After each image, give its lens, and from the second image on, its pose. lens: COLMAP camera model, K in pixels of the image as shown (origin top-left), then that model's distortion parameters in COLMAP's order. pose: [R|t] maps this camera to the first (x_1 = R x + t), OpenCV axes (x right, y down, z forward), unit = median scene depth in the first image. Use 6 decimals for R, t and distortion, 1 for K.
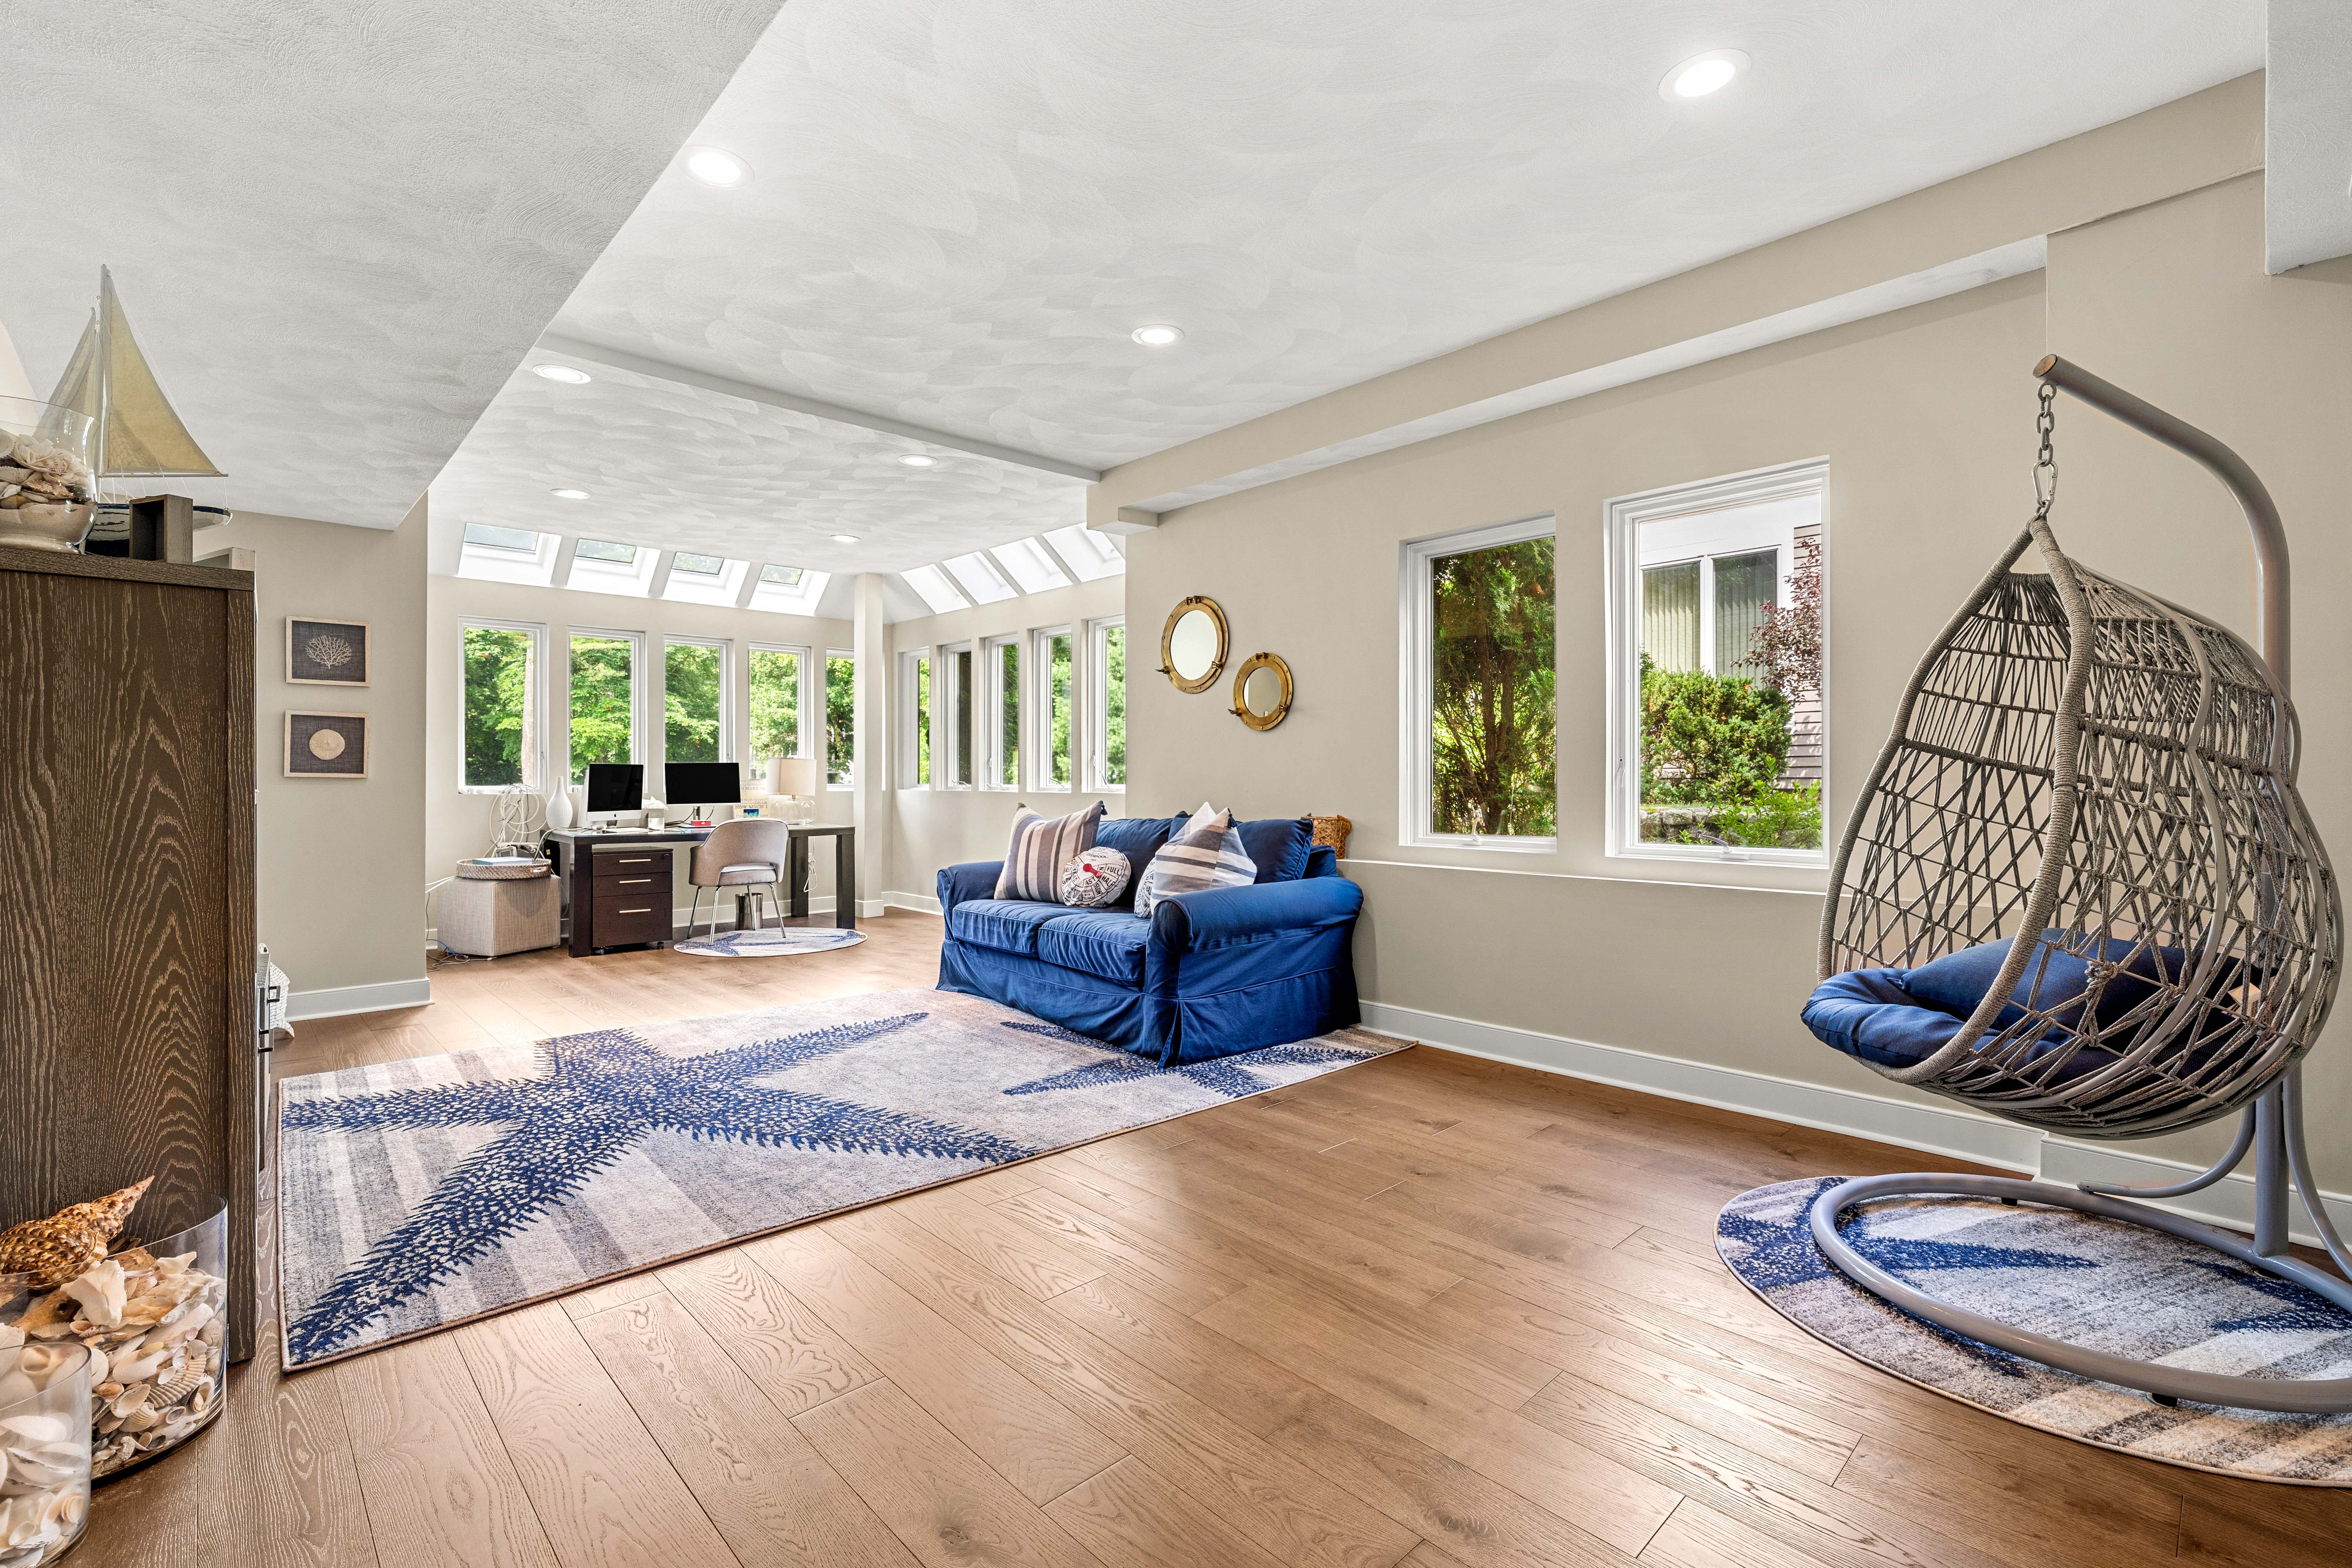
lens RADIAL K [[1056.5, 0, 1175.4], [0, 1056.5, 777.1], [0, 0, 1]] dist [0.001953, 0.000120]
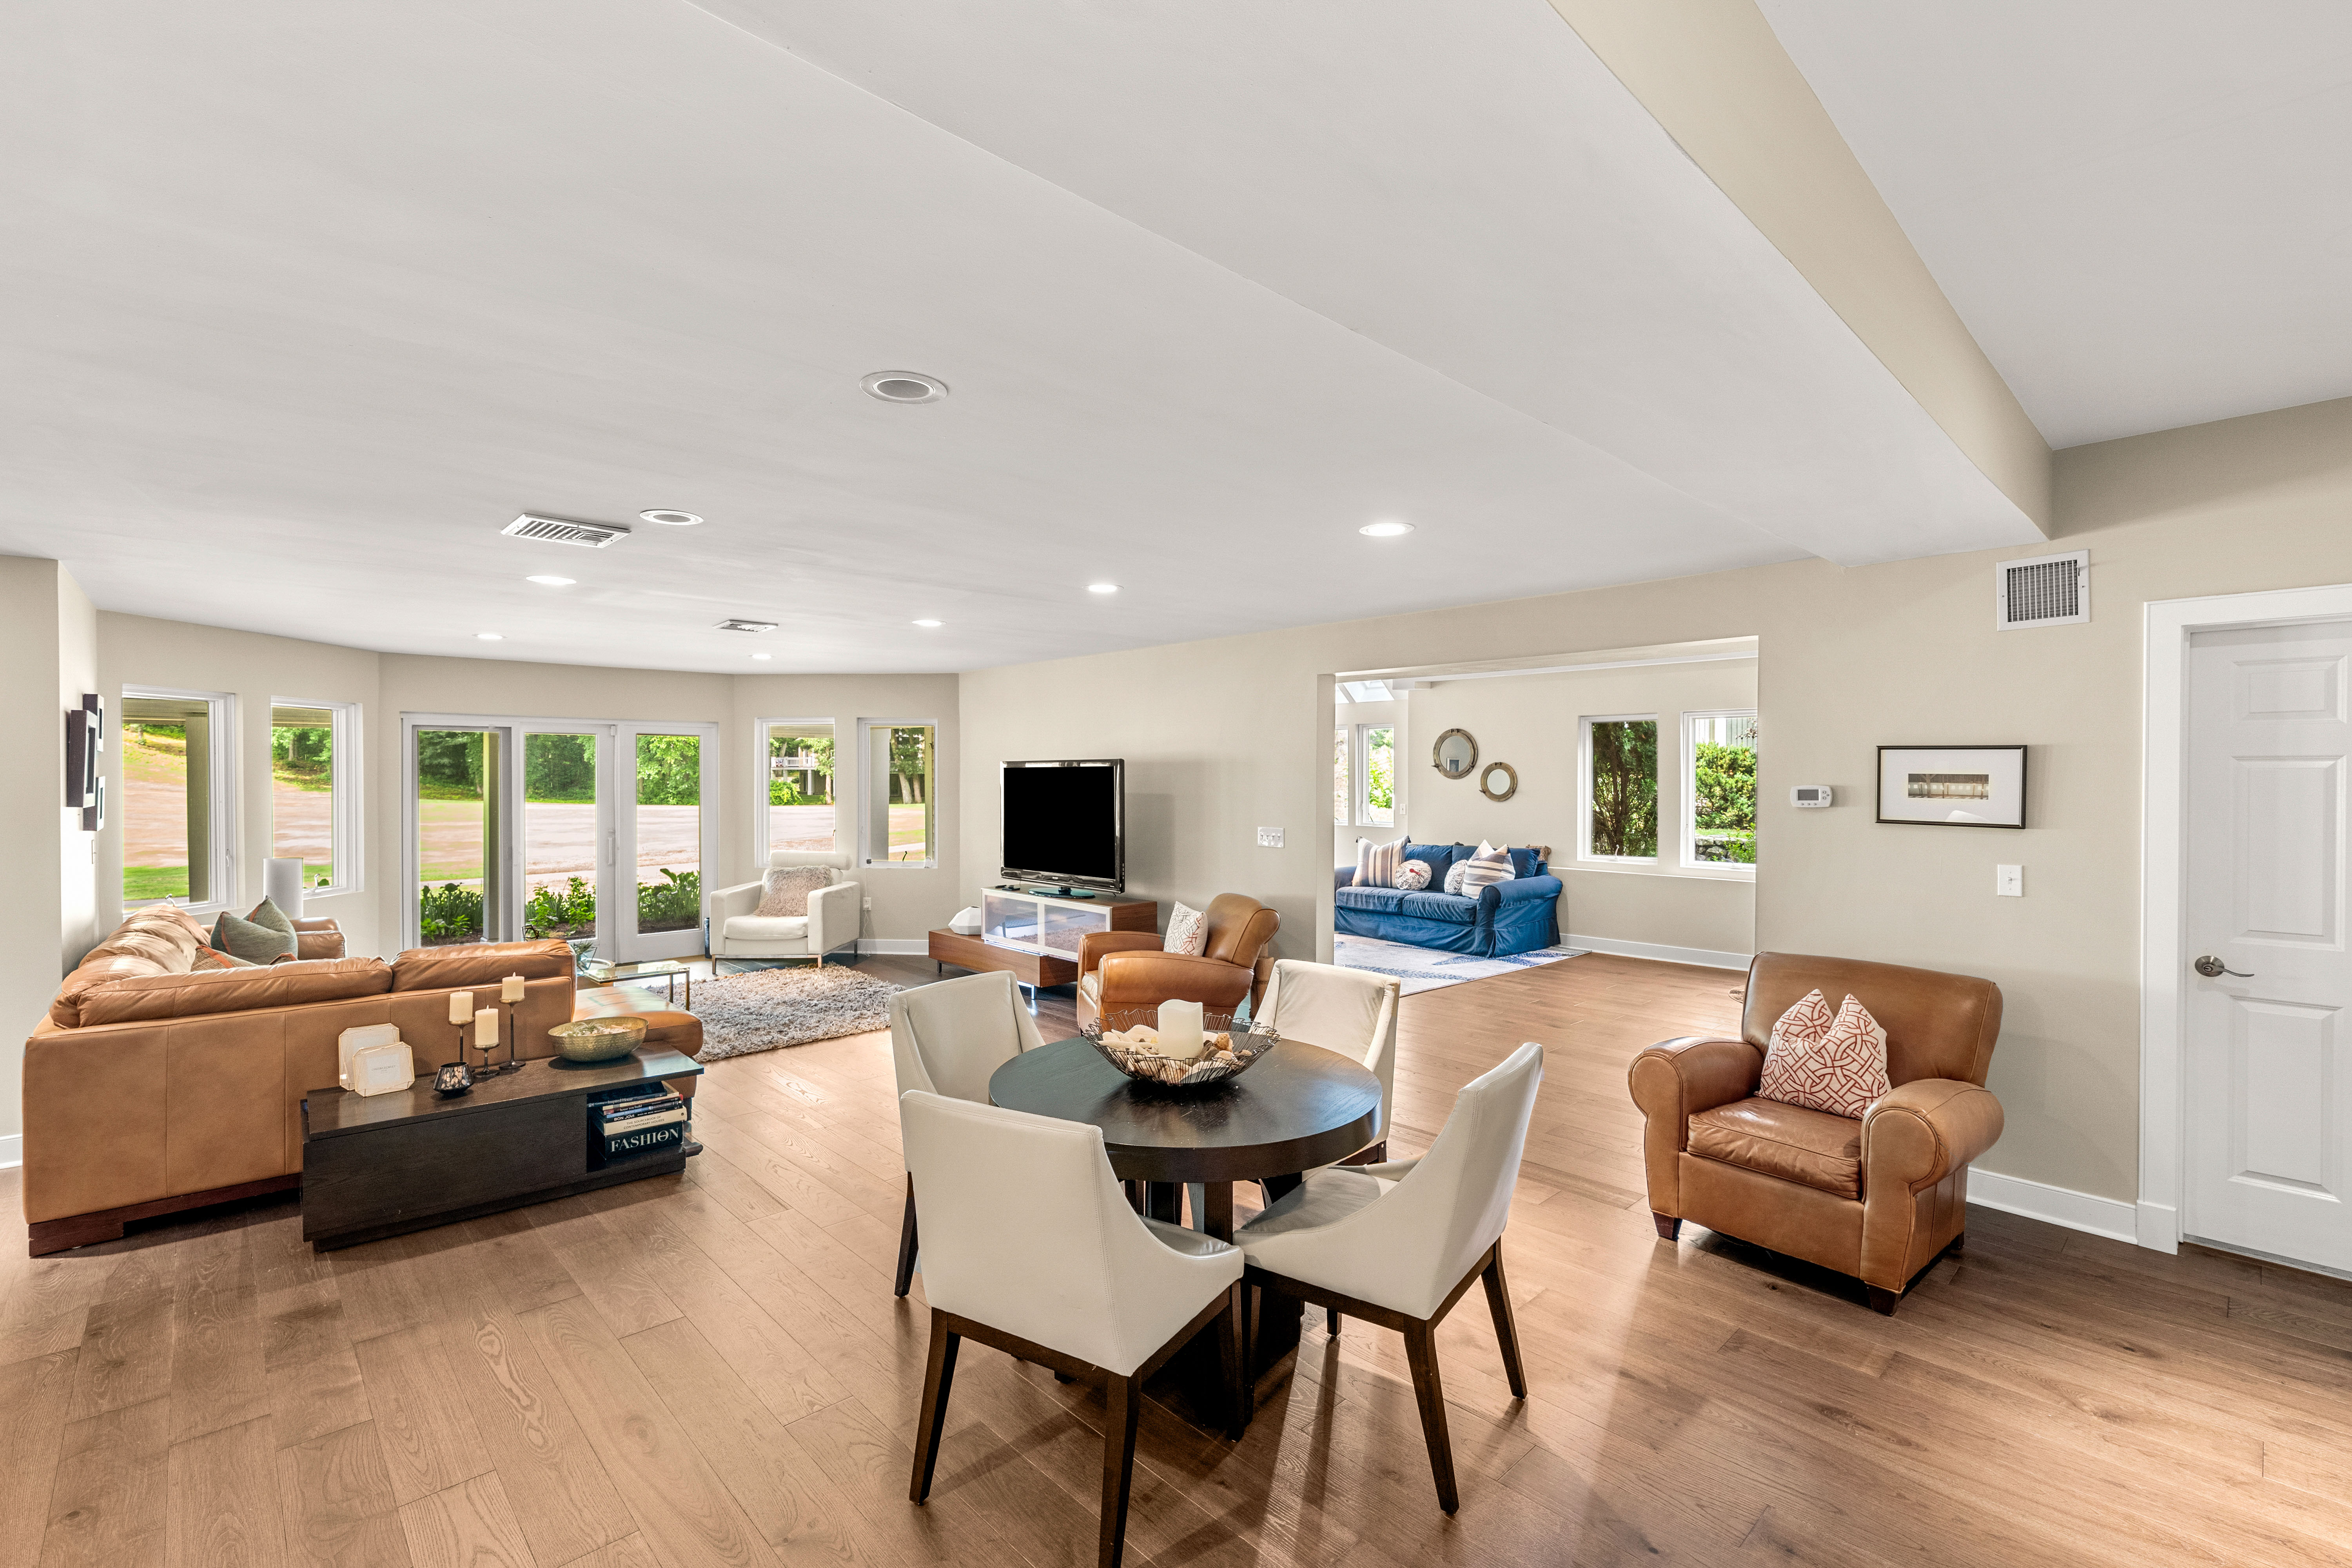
lens RADIAL K [[1056.5, 0, 1179.6], [0, 1056.5, 782.5], [0, 0, 1]] dist [0.001953, 0.000120]
pose [[0.999999, 0.000377, -0.001036, -0.573061], [-0.000363, 0.999911, 0.013322, -0.116994], [0.001041, -0.013321, 0.999911, -1.095601]]
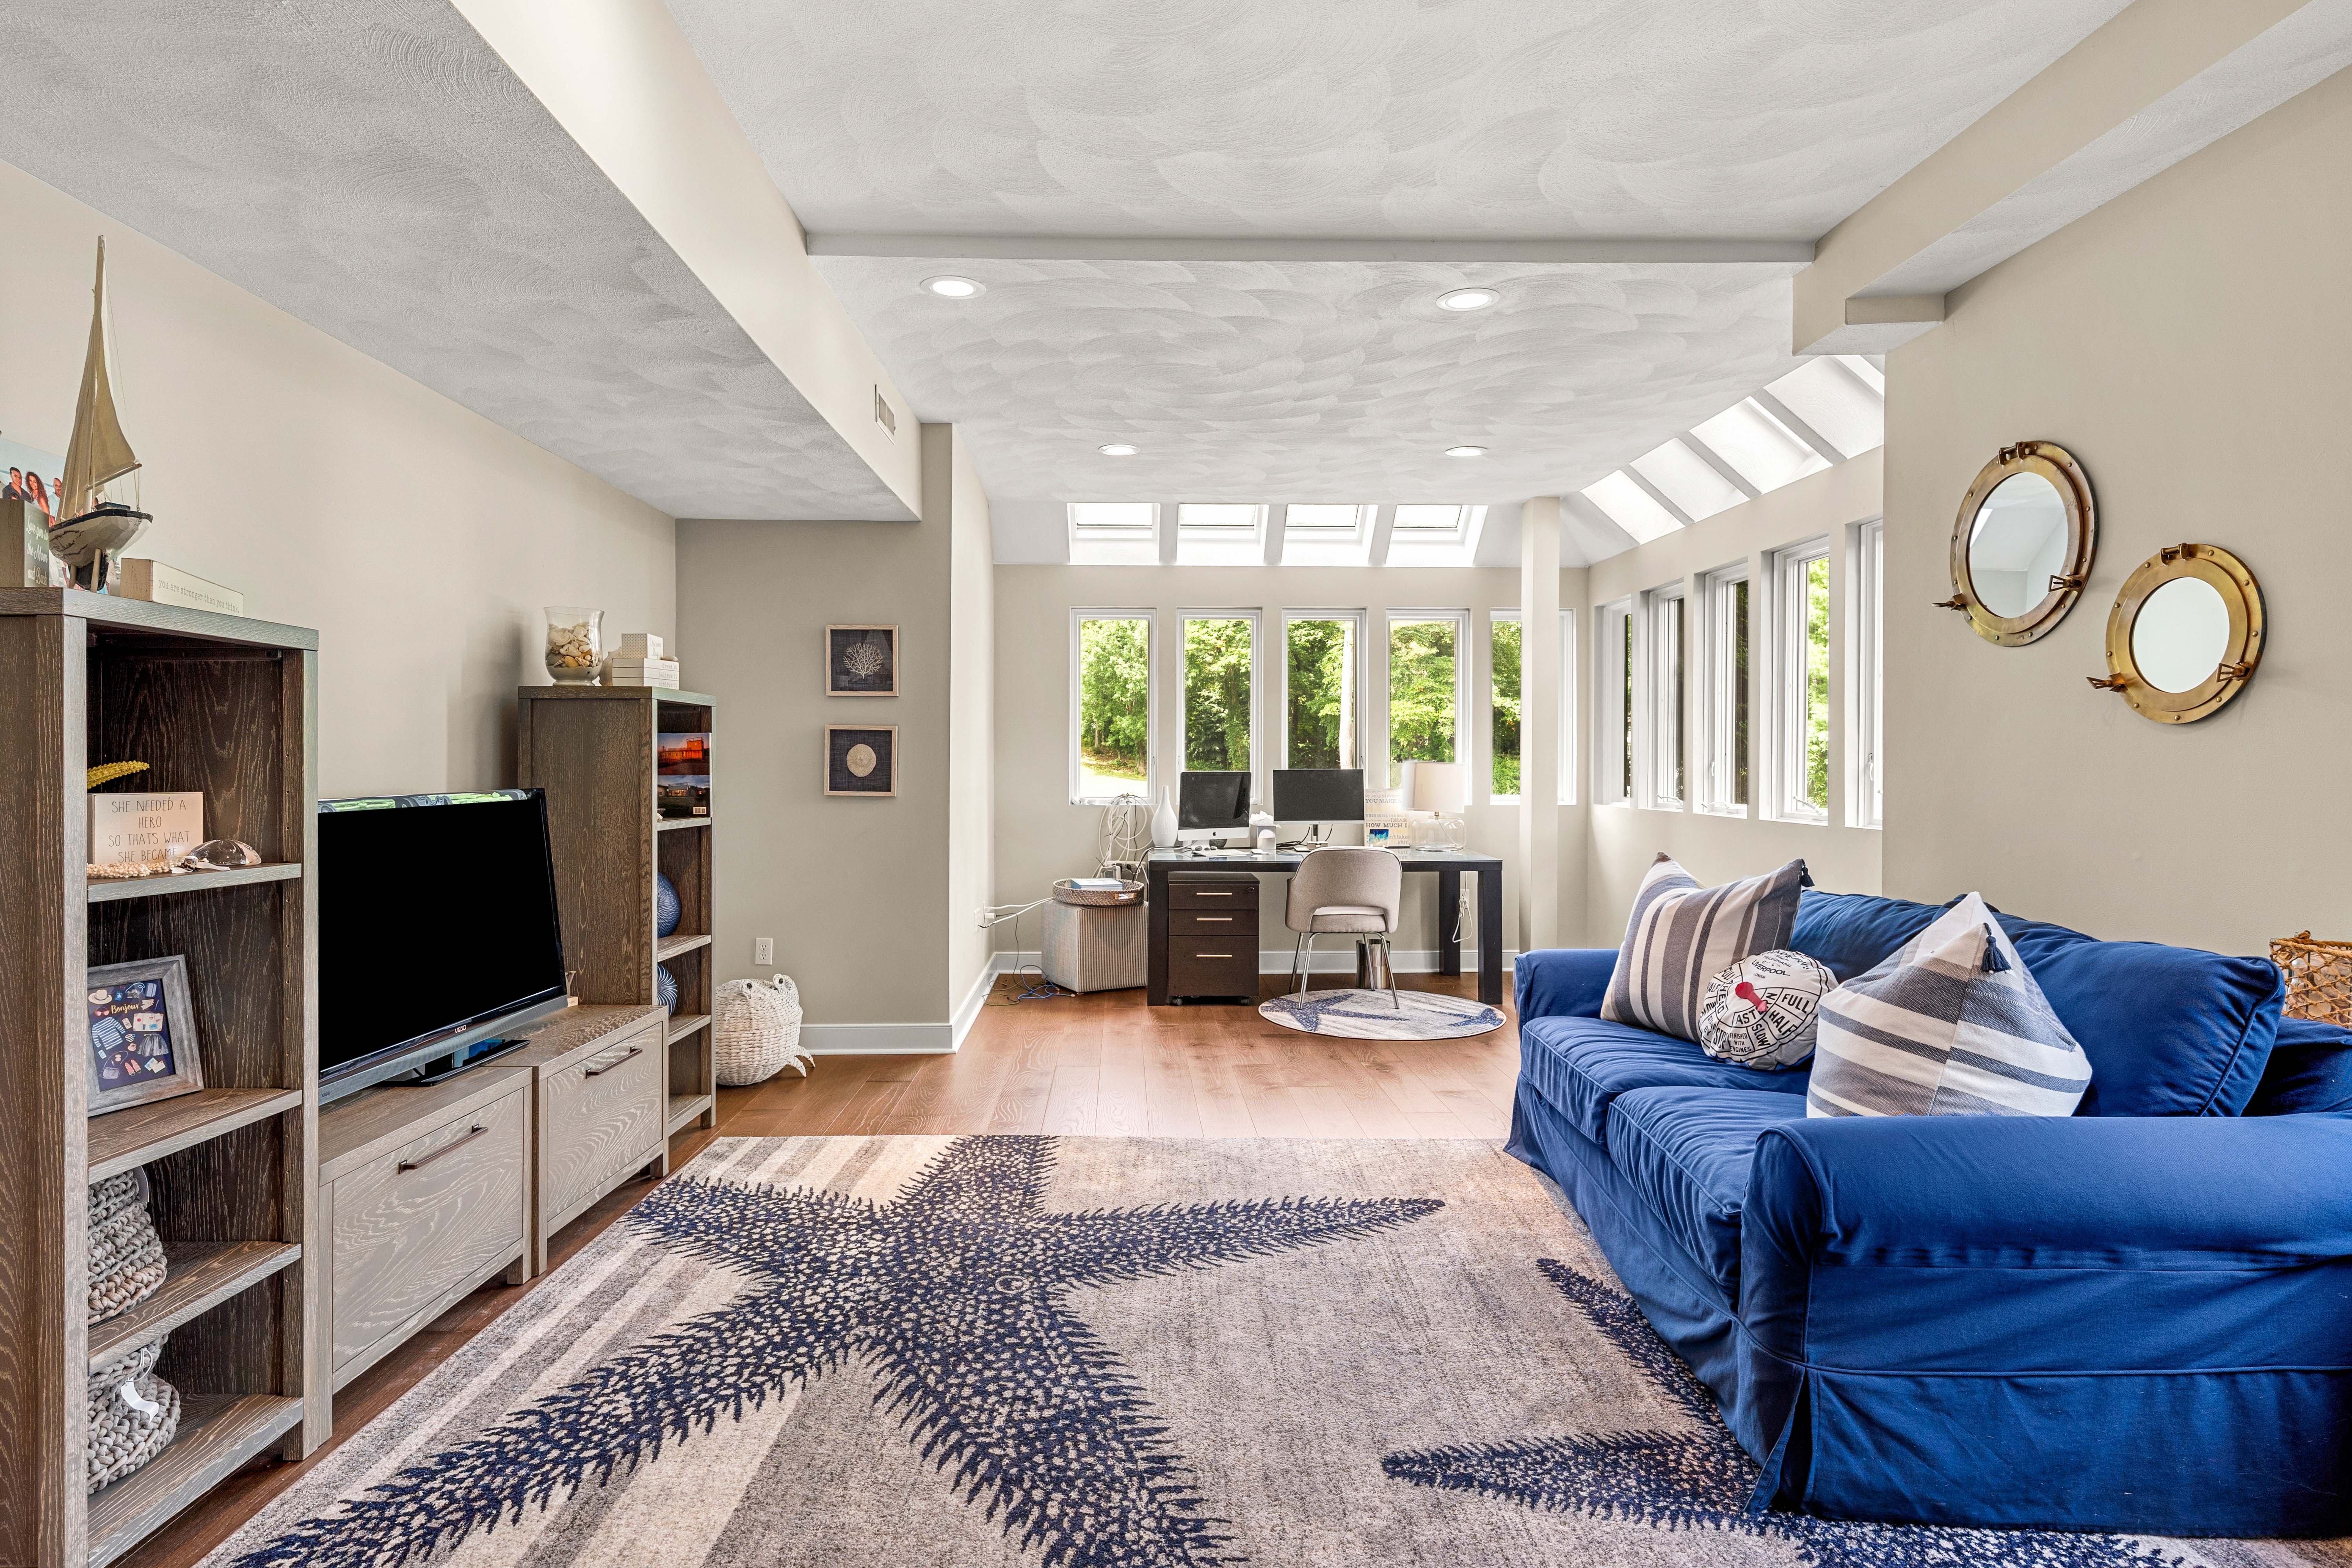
lens RADIAL K [[1185.6, 0, 1242.7], [0, 1185.6, 761.7], [0, 0, 1]] dist [0.005161, -0.002959]
pose [[0.747869, 0.005630, -0.663822, 0.134498], [-0.000151, 0.999965, 0.008311, -0.036880], [0.663846, -0.006115, 0.747844, 0.427424]]
